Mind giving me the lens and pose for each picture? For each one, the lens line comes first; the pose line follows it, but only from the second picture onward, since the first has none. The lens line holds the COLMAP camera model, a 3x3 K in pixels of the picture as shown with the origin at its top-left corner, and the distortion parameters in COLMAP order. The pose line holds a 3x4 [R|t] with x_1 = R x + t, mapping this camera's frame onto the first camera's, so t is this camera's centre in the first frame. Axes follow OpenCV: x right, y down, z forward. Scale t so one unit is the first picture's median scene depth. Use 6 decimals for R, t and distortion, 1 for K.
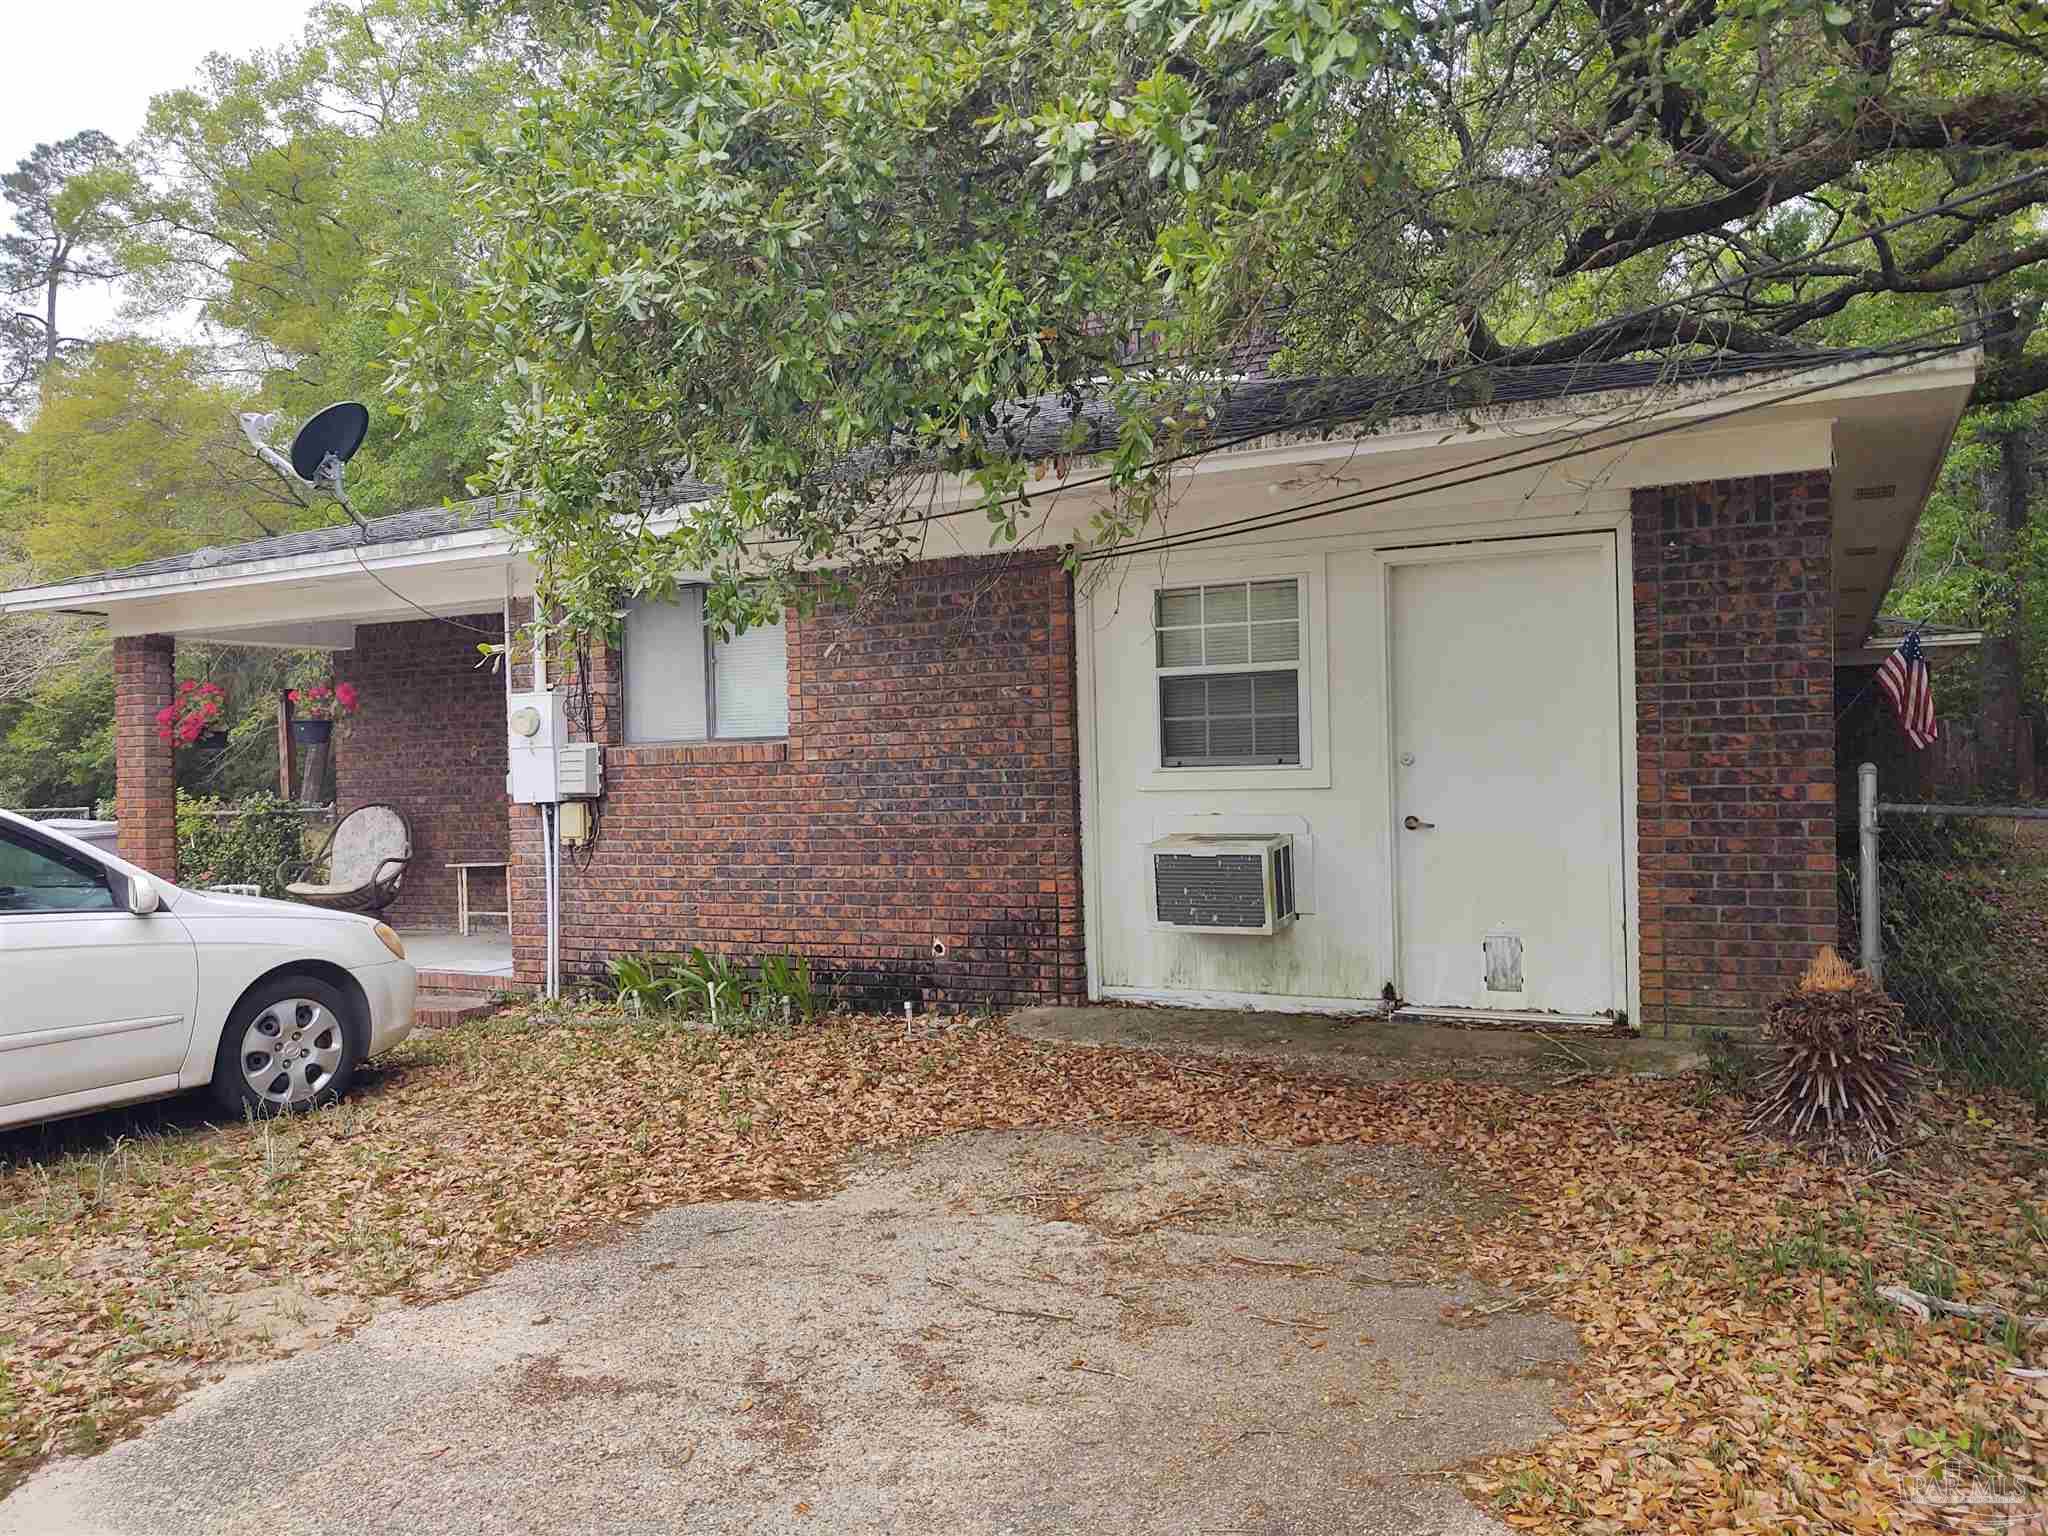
lens RADIAL K [[1619.4, 0, 1019.7], [0, 1619.4, 765.1], [0, 0, 1]] dist [0.033248, -0.067009]
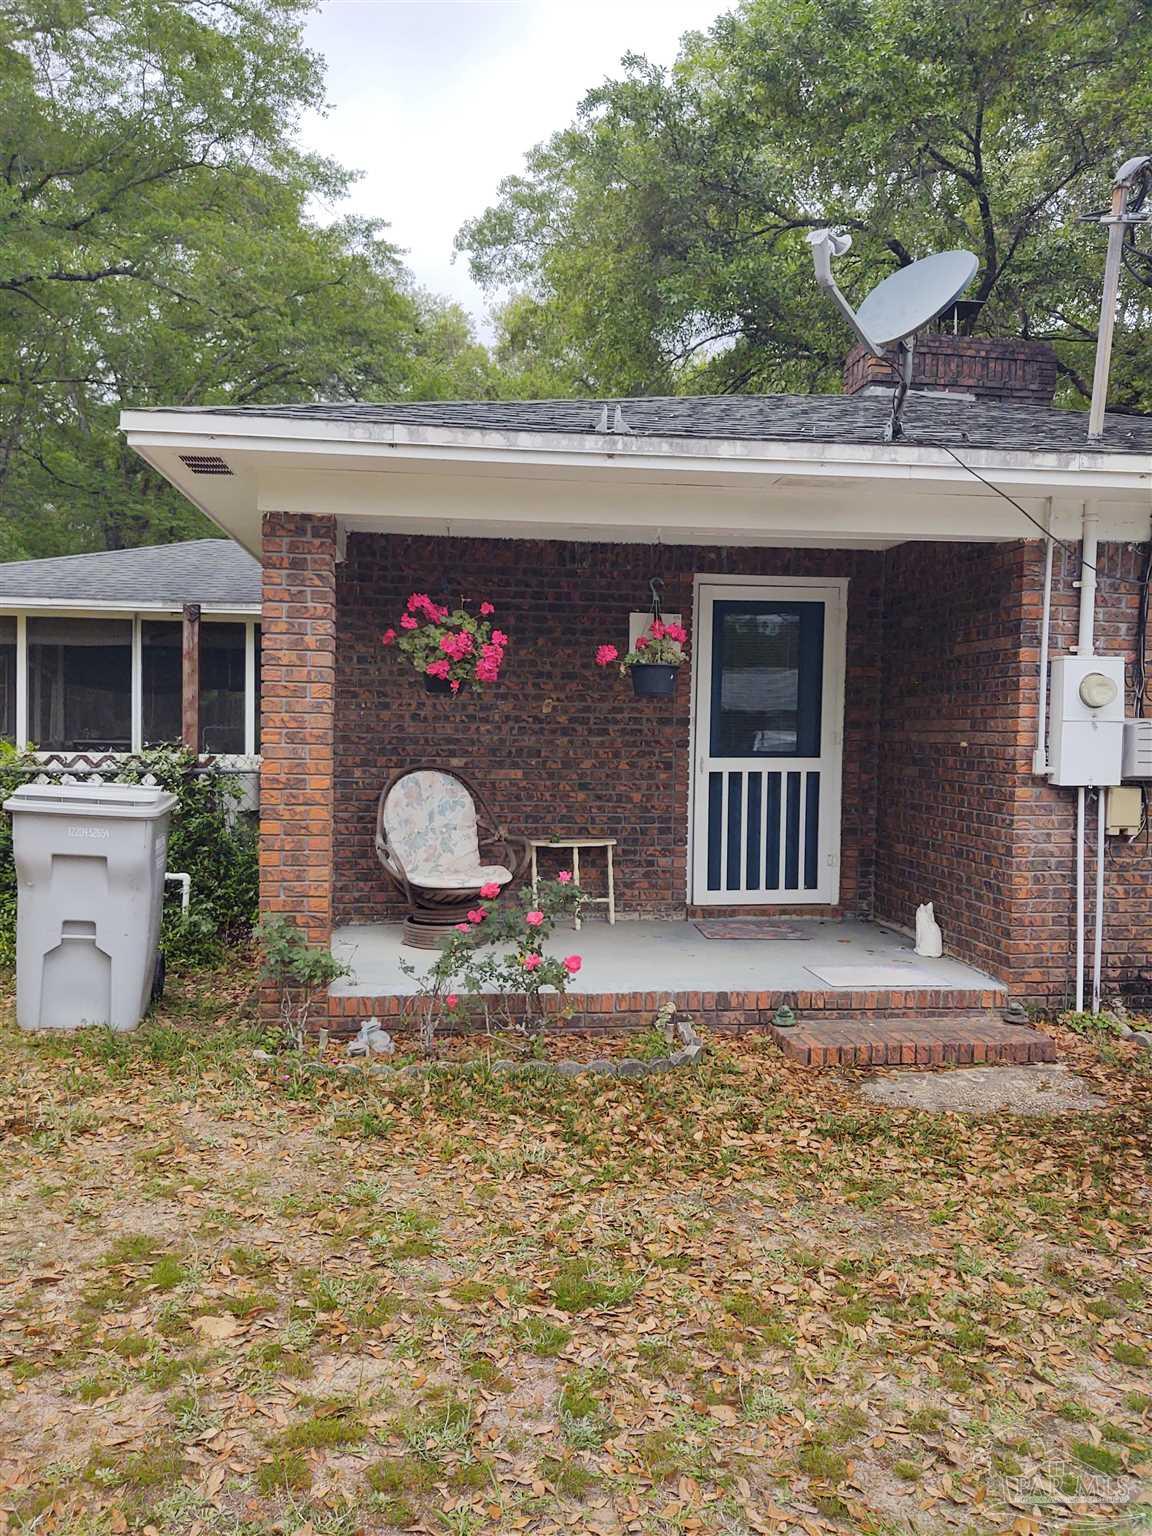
lens RADIAL K [[1214.6, 0, 576.1], [0, 1214.6, 769.7], [0, 0, 1]] dist [0.033248, -0.067009]
pose [[0.818633, 0.017525, 0.574050, -0.892849], [-0.040395, 0.998816, 0.027114, 0.008398], [-0.572895, -0.045385, 0.818371, 0.636228]]
